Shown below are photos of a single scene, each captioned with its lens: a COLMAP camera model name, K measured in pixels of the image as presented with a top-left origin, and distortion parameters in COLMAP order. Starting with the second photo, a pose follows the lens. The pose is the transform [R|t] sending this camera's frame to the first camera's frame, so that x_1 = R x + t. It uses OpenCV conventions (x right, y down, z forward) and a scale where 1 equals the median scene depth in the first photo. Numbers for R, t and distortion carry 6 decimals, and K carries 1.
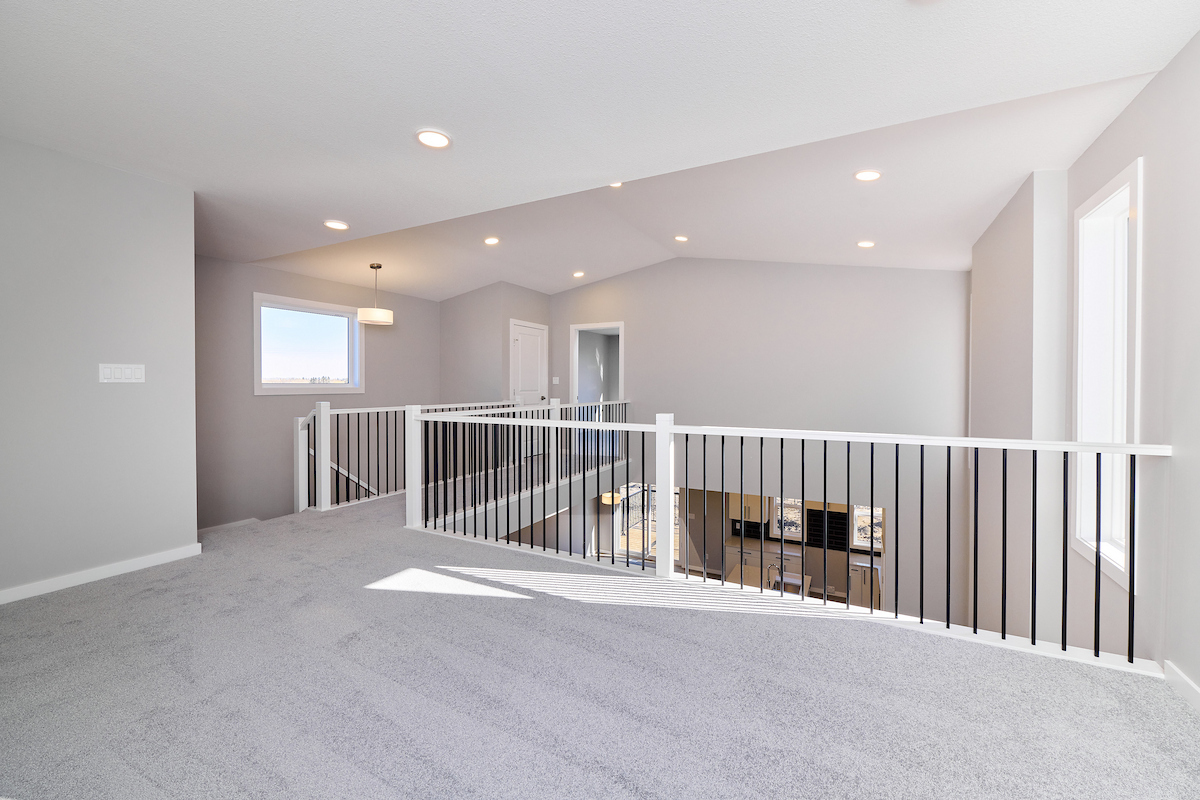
lens RADIAL K [[483.8, 0, 609.7], [0, 483.8, 397.4], [0, 0, 1]] dist [0.000746, 0.000101]
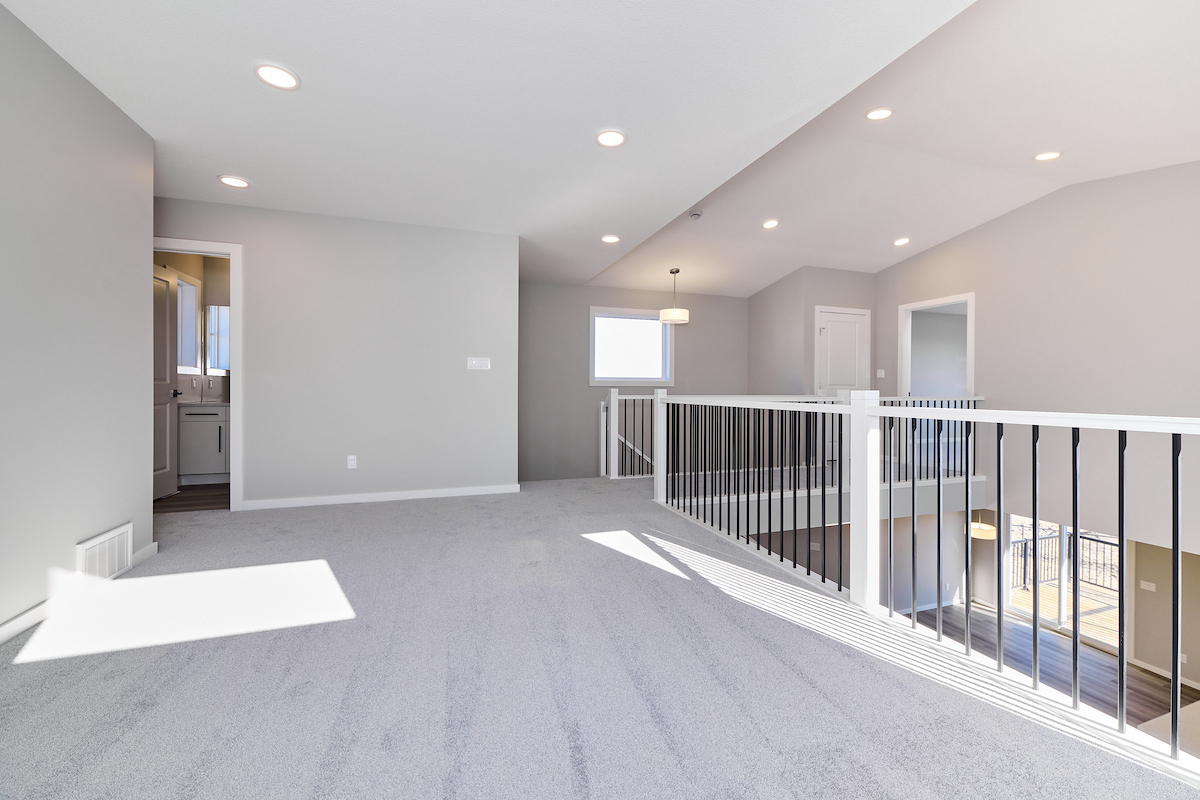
lens RADIAL K [[483.8, 0, 608.0], [0, 483.8, 395.9], [0, 0, 1]] dist [0.000746, 0.000101]
pose [[0.727269, 0.009604, -0.686286, 0.217116], [-0.020176, 0.999769, -0.007390, 0.035249], [0.686056, 0.019221, 0.727294, 0.107597]]
